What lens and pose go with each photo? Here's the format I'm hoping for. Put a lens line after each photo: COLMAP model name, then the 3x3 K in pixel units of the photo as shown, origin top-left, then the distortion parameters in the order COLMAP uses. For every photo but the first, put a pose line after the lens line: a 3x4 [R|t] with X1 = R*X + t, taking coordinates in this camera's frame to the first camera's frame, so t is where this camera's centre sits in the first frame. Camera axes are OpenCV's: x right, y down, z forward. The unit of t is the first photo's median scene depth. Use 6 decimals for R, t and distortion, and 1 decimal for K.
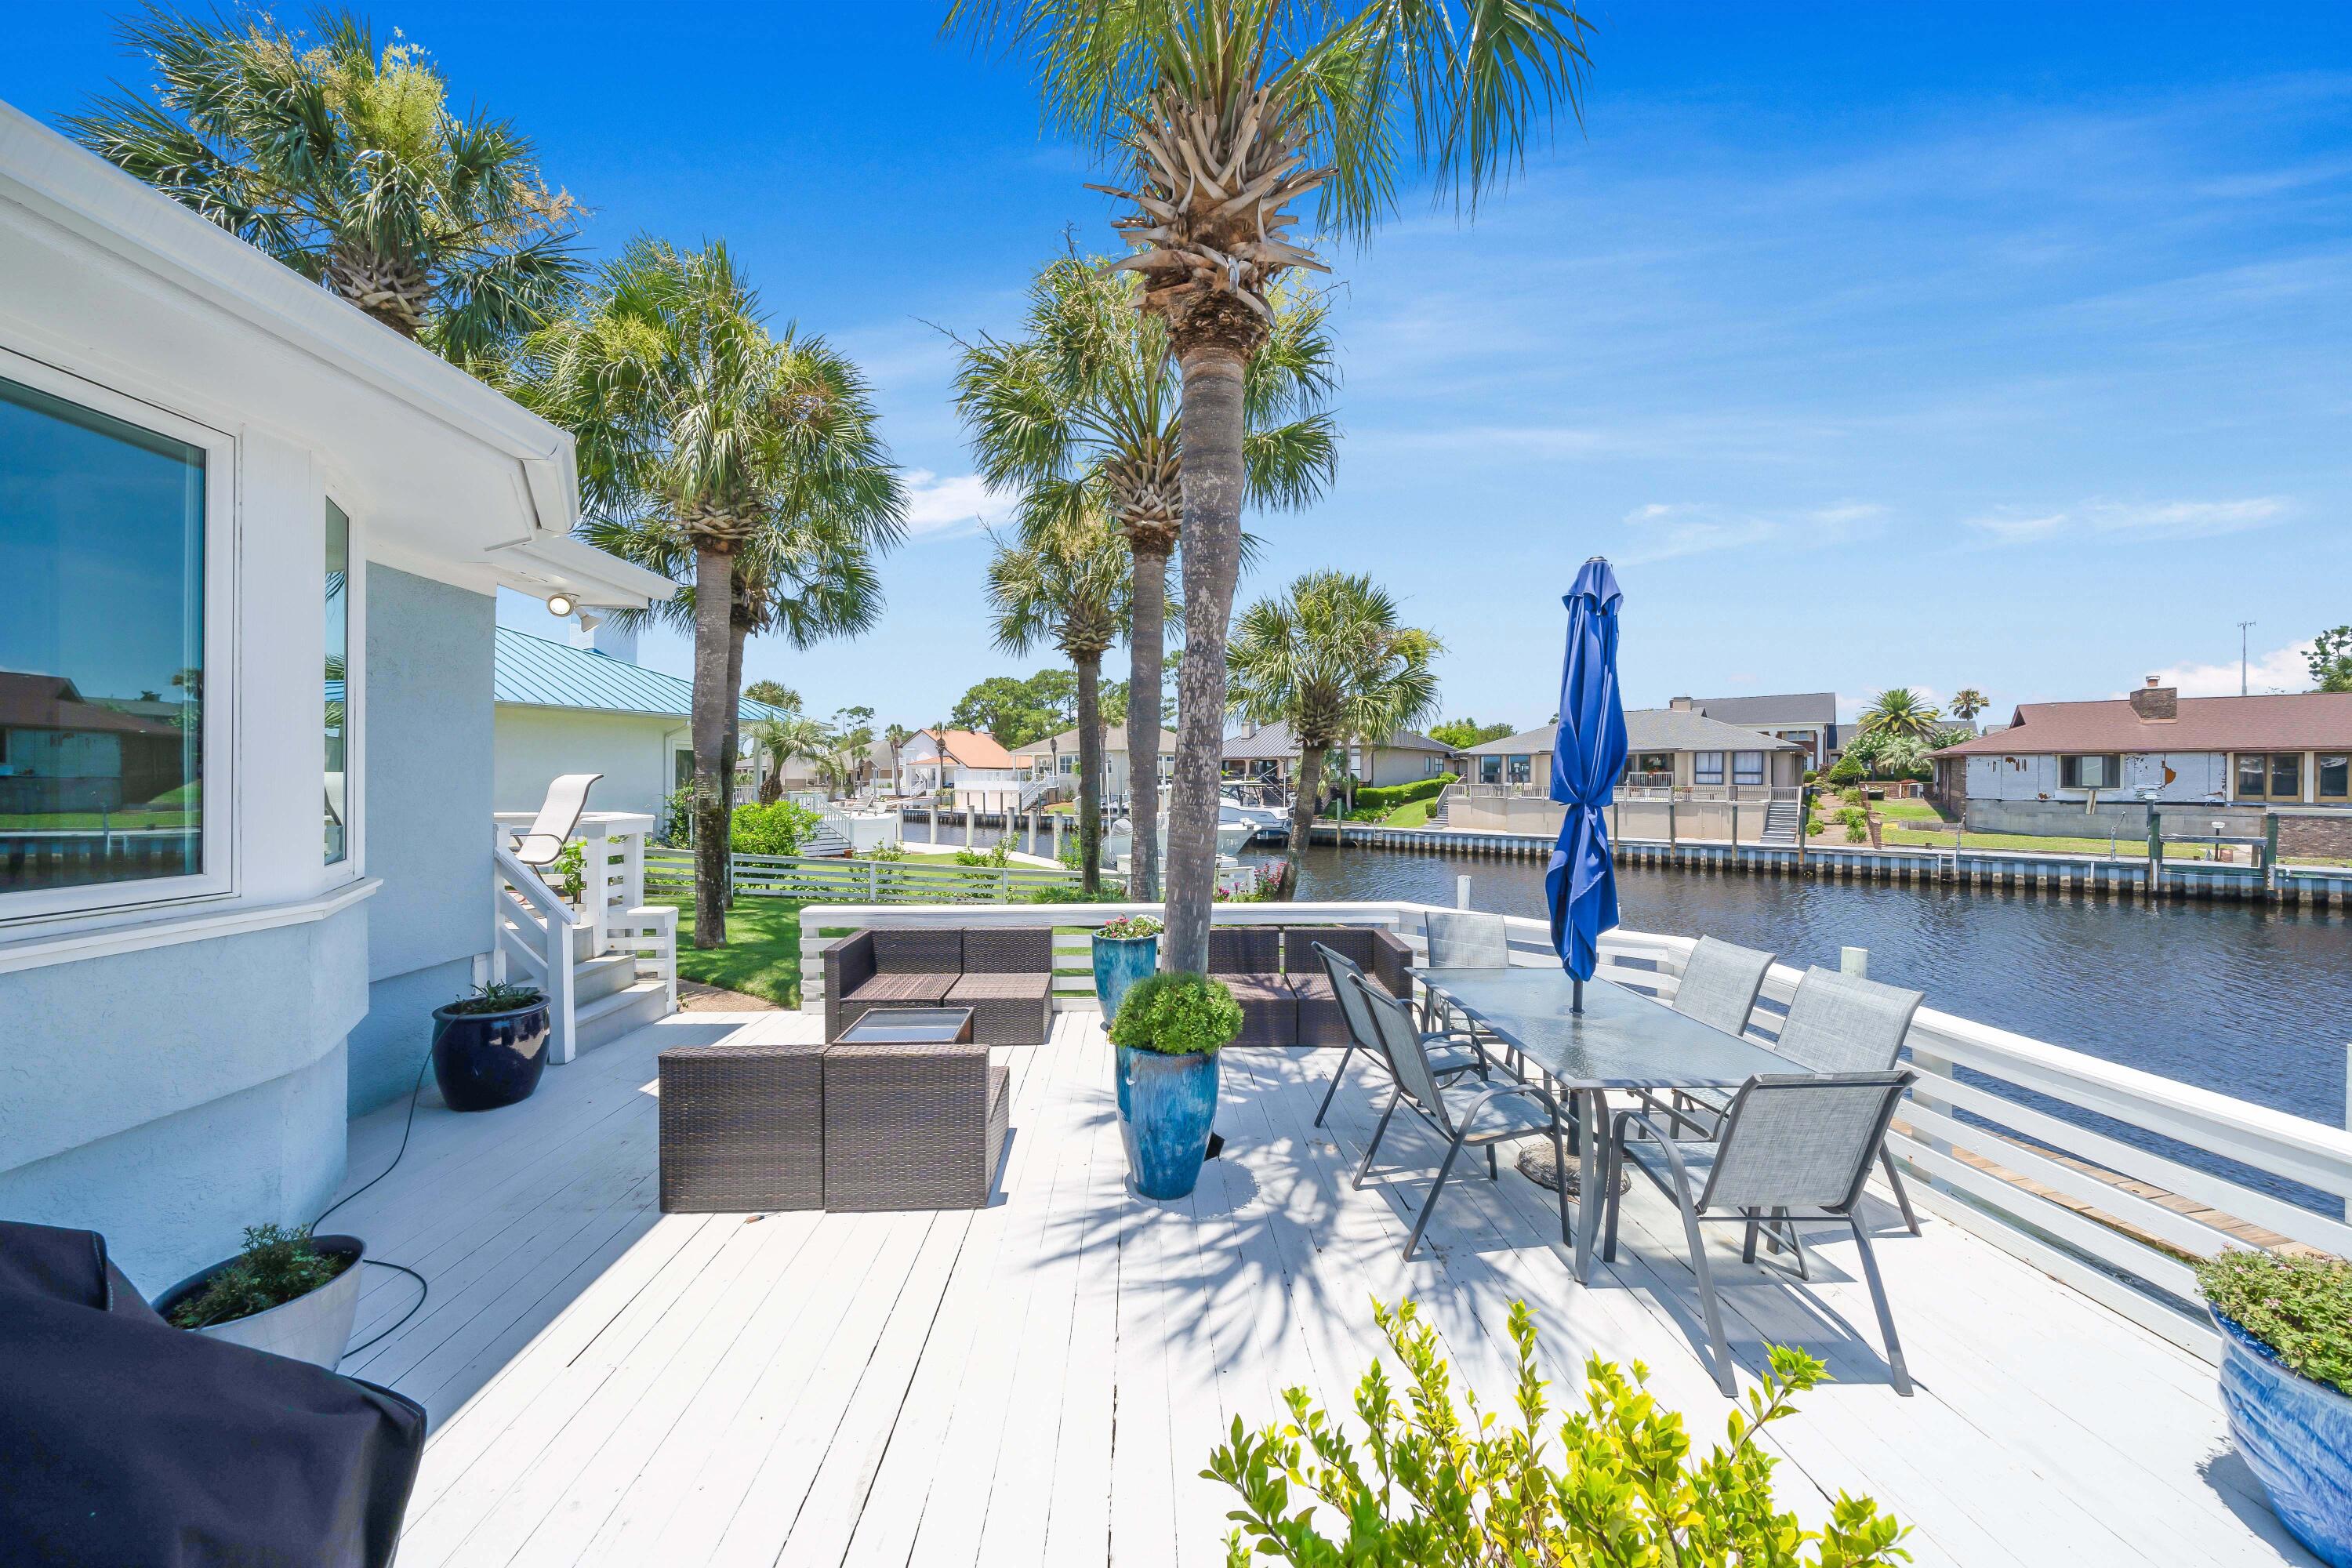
lens RADIAL K [[809.6, 0, 1164.7], [0, 809.6, 789.6], [0, 0, 1]] dist [-0.004831, -0.000010]
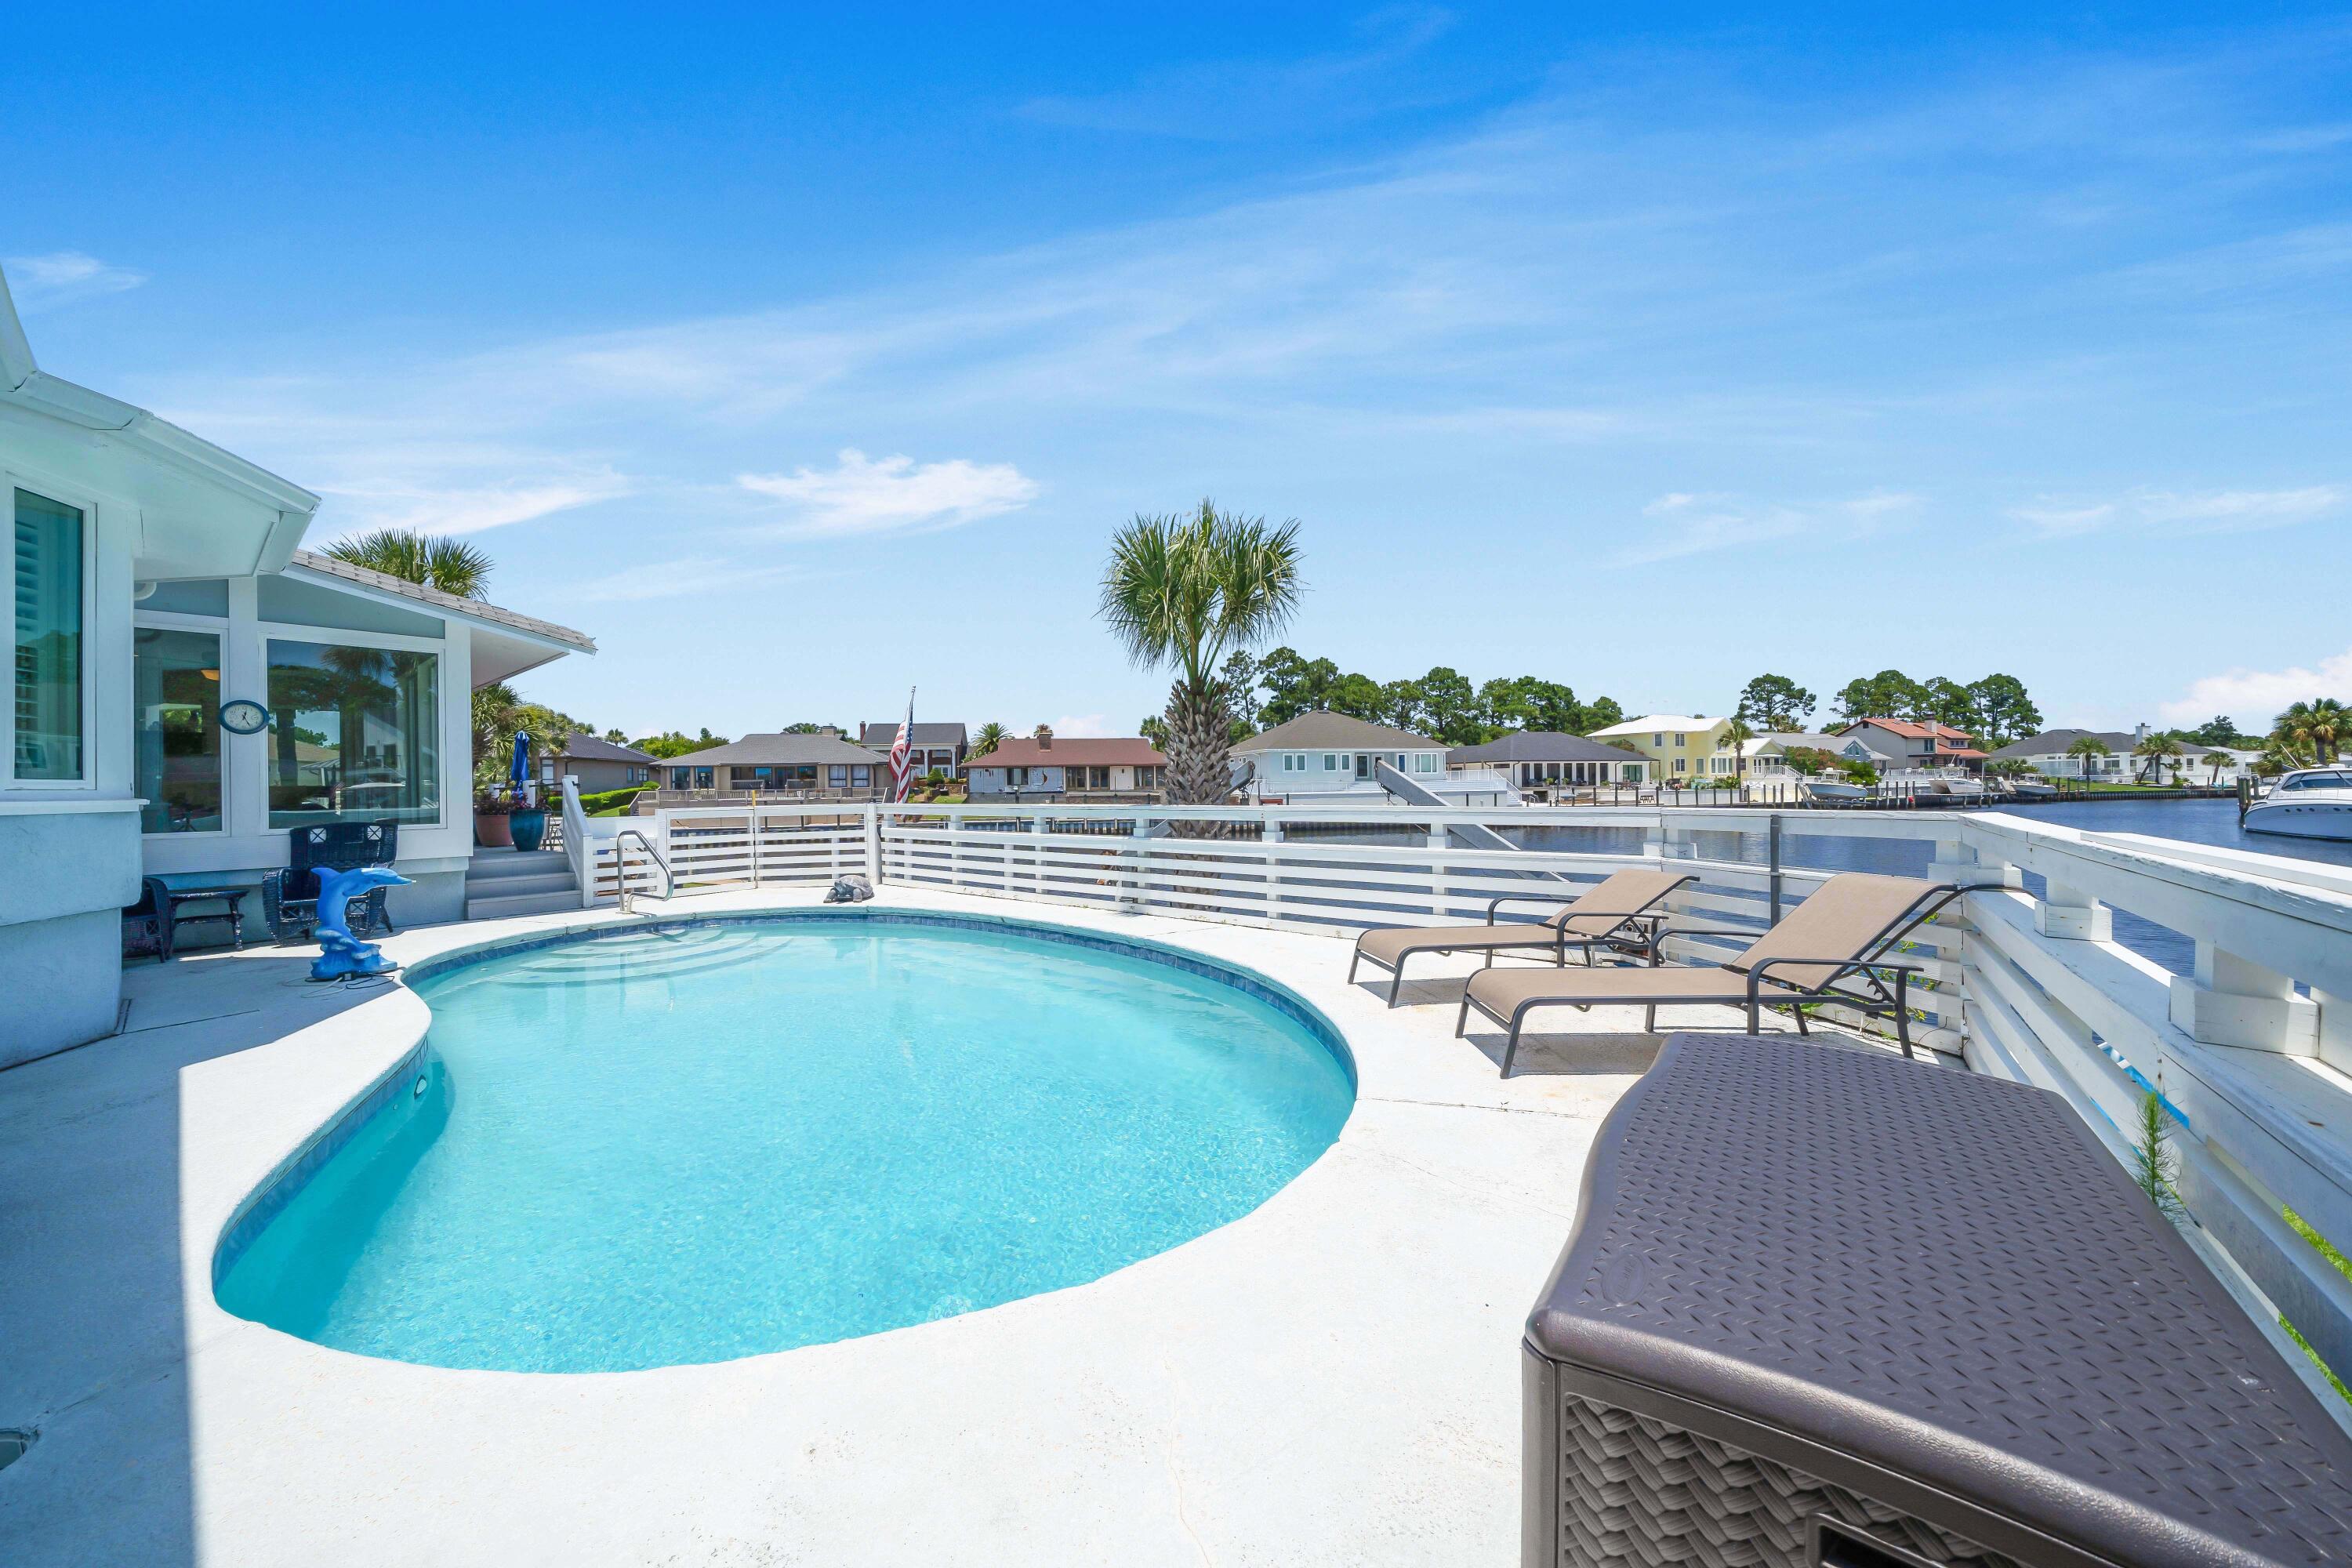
lens RADIAL K [[809.6, 0, 1158.5], [0, 809.6, 796.3], [0, 0, 1]] dist [-0.004831, -0.000010]
pose [[0.657191, -0.024114, 0.753338, -0.056018], [0.027978, 0.999580, 0.007590, 0.017902], [-0.753204, 0.016089, 0.657590, -0.474422]]
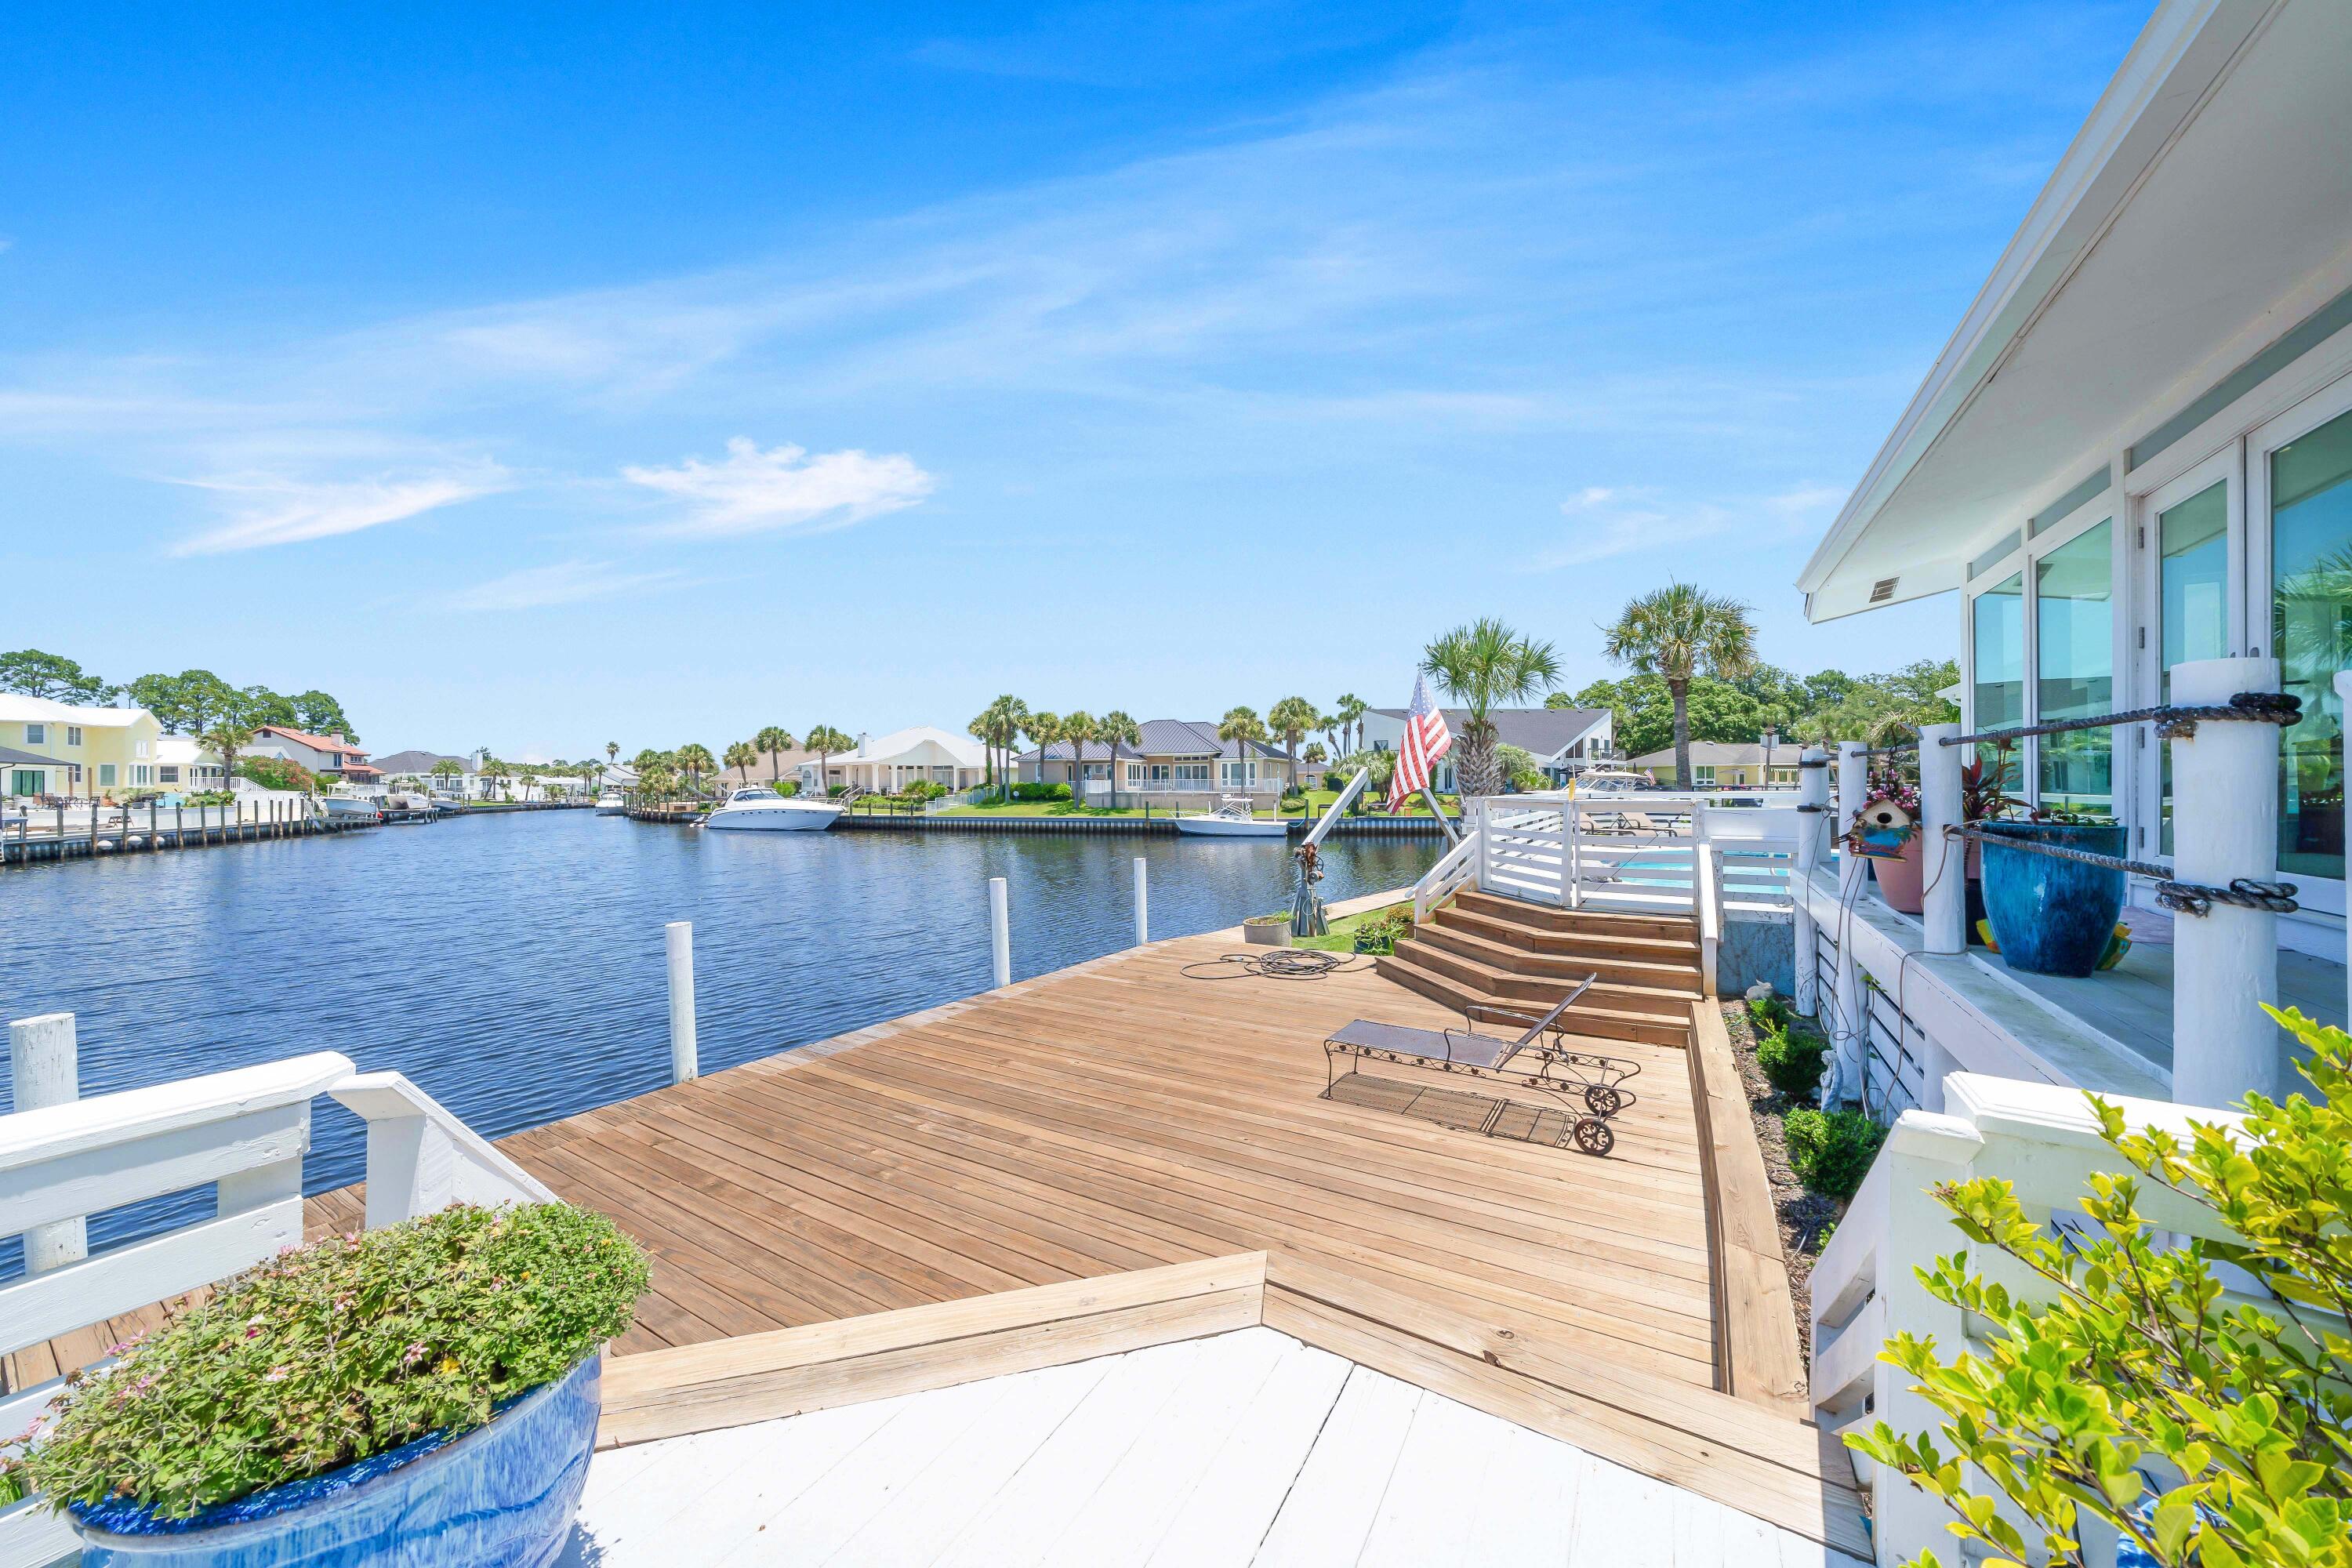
lens RADIAL K [[809.6, 0, 1164.3], [0, 809.6, 786.0], [0, 0, 1]] dist [-0.004831, -0.000010]
pose [[-0.827441, -0.000027, 0.561553, 0.031659], [0.008916, 0.999873, 0.013185, 0.011920], [-0.561482, 0.015917, -0.827336, 0.053333]]
